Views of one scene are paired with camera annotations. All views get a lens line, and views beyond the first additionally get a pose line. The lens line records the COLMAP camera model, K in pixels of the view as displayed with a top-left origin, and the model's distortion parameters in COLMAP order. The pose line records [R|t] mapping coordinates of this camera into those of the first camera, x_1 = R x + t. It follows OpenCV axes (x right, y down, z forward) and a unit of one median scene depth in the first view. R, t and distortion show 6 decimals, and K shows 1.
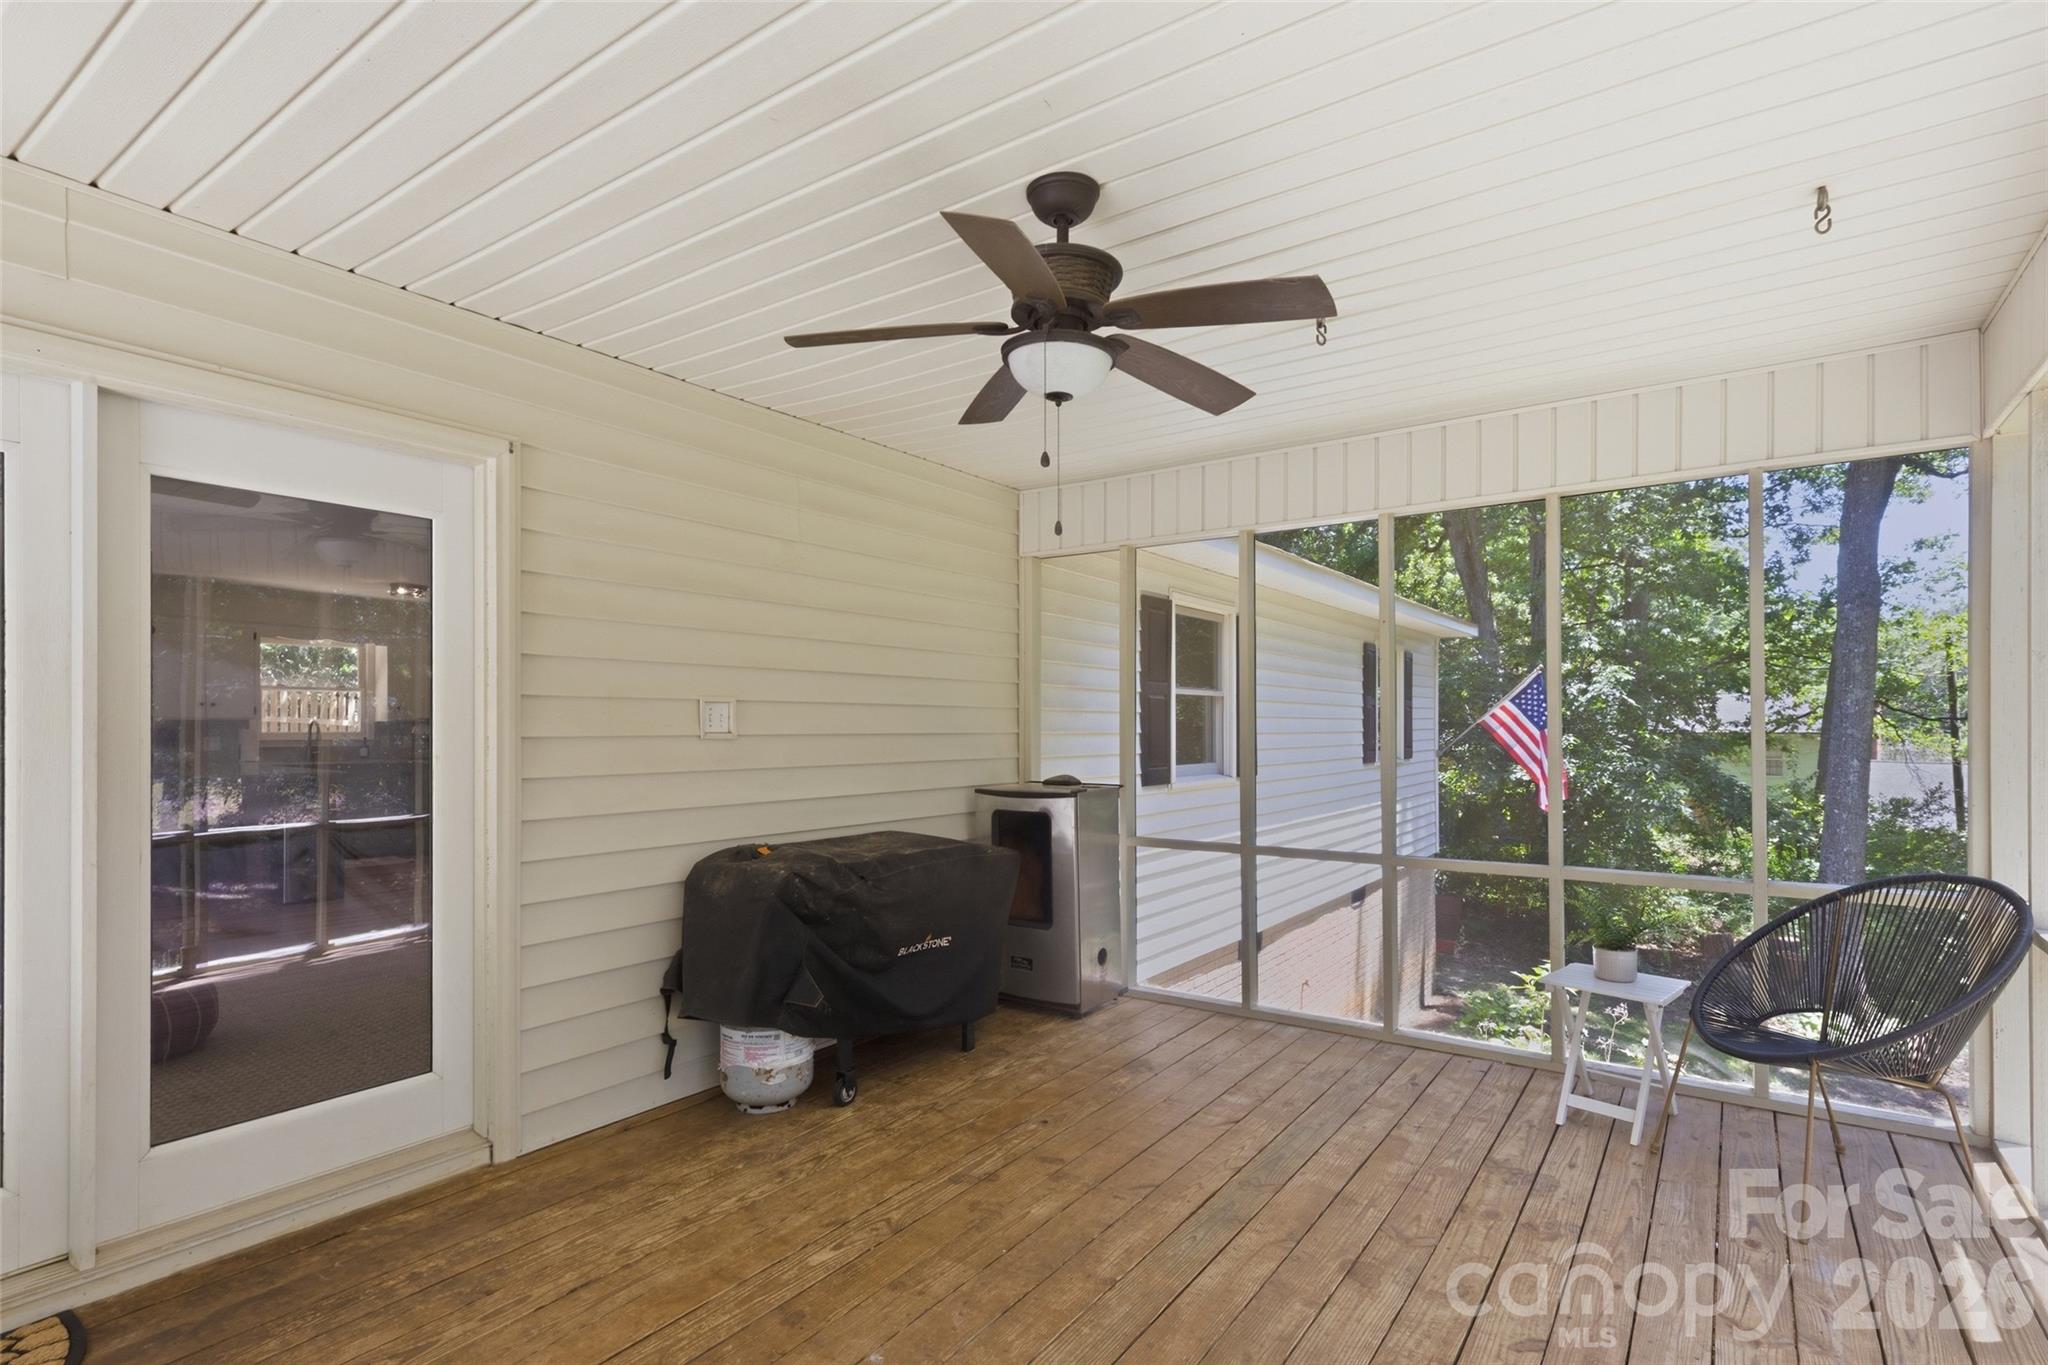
lens RADIAL K [[1009.3, 0, 1017.9], [0, 1009.3, 698.6], [0, 0, 1]] dist [0.014041, -0.000179]
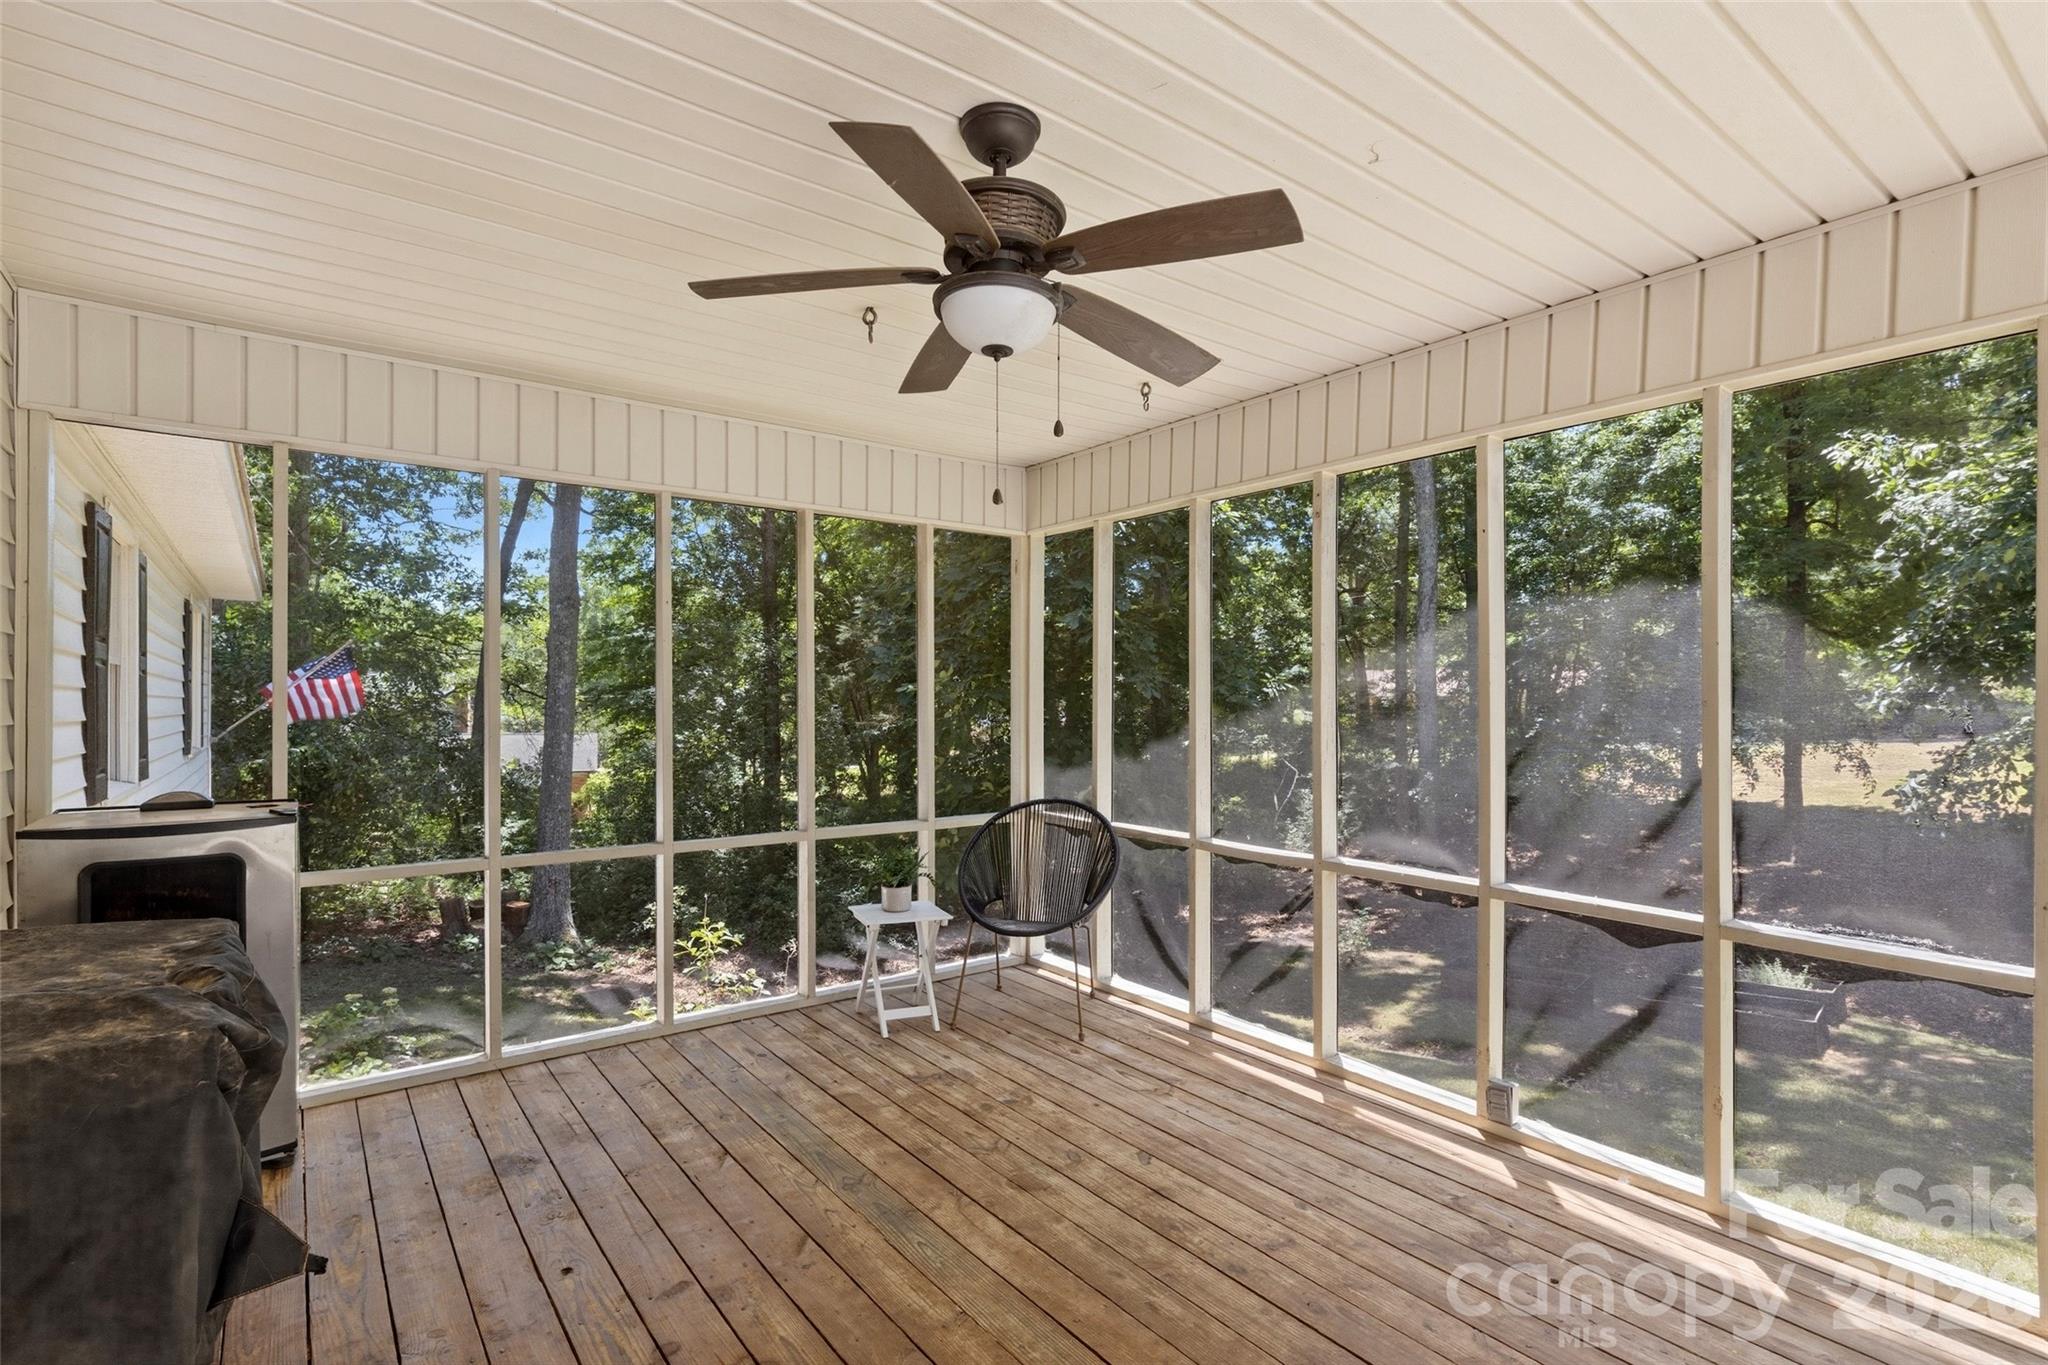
lens RADIAL K [[1009.3, 0, 1010.2], [0, 1009.3, 700.0], [0, 0, 1]] dist [0.014041, -0.000179]
pose [[0.322883, -0.001087, 0.946438, -0.608607], [-0.016813, 0.999835, 0.006884, 0.014261], [-0.946290, -0.018136, 0.322812, 0.546490]]
